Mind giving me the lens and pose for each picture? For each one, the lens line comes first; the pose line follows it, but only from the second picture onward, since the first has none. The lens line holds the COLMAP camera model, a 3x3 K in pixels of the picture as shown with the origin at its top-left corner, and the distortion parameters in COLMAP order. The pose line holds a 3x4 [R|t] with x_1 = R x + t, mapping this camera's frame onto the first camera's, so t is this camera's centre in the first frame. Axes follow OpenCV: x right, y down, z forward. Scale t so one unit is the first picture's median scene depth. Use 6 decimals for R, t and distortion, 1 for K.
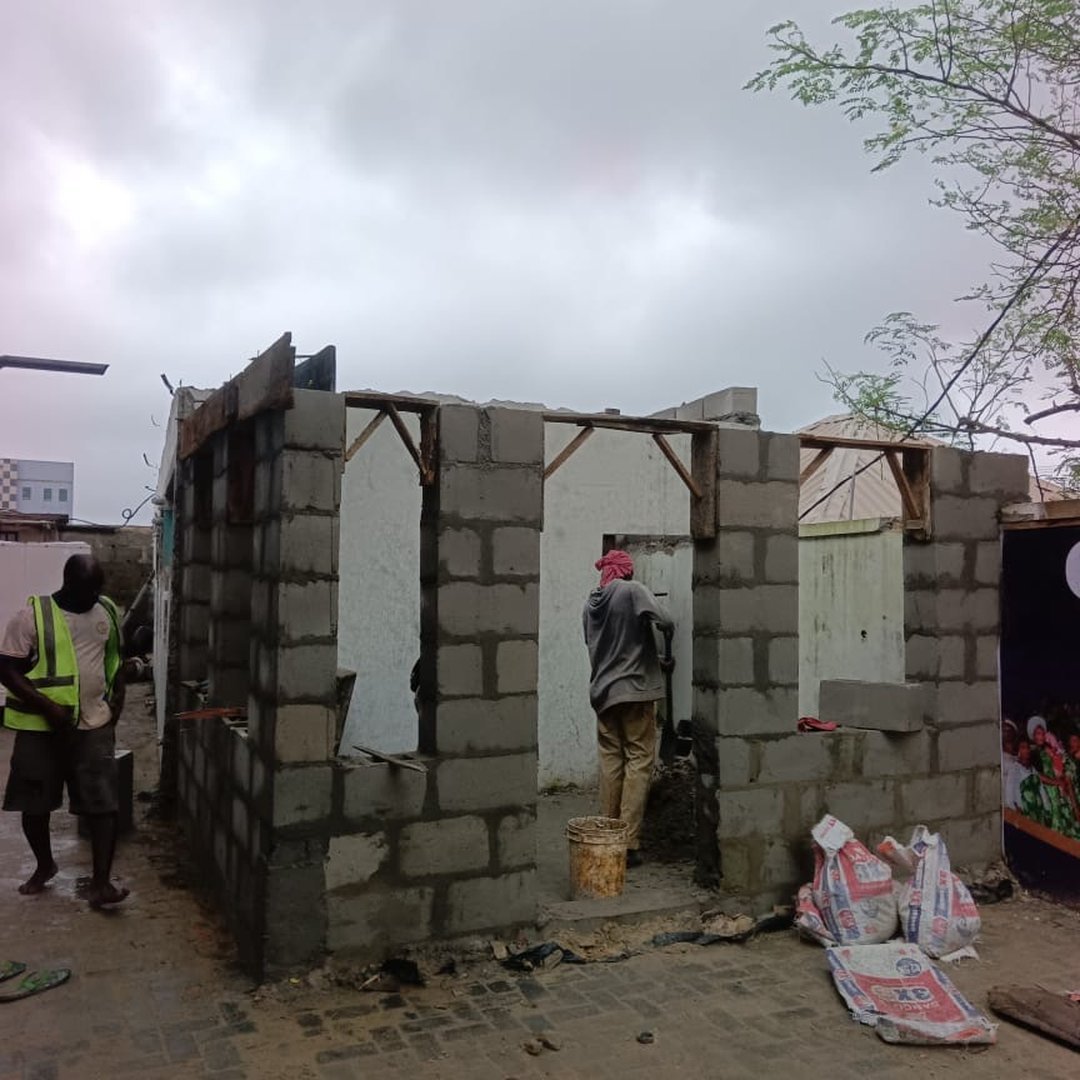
lens RADIAL K [[1027.4, 0, 539.2], [0, 1027.4, 539.5], [0, 0, 1]] dist [0.036056, 0.000000]
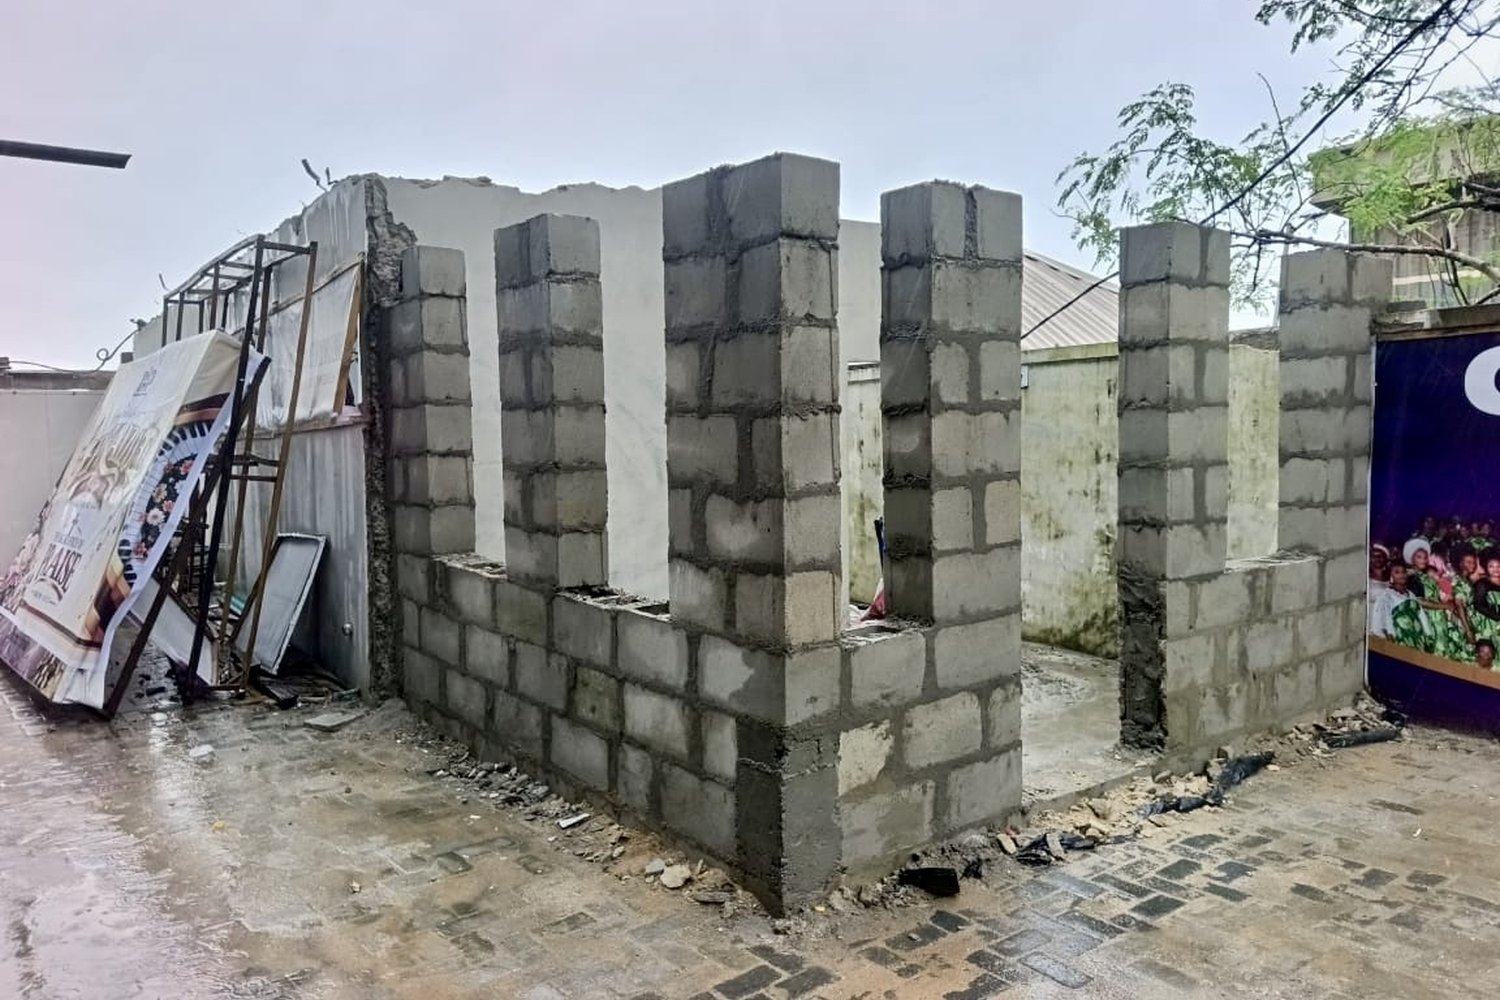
lens RADIAL K [[1100.1, 0, 742.3], [0, 1100.1, 507.2], [0, 0, 1]] dist [0.035274, -0.015225]
pose [[0.976062, -0.046850, 0.212385, -0.374604], [0.022302, 0.992936, 0.116535, 0.010898], [-0.216344, -0.109009, 0.970213, 0.170358]]
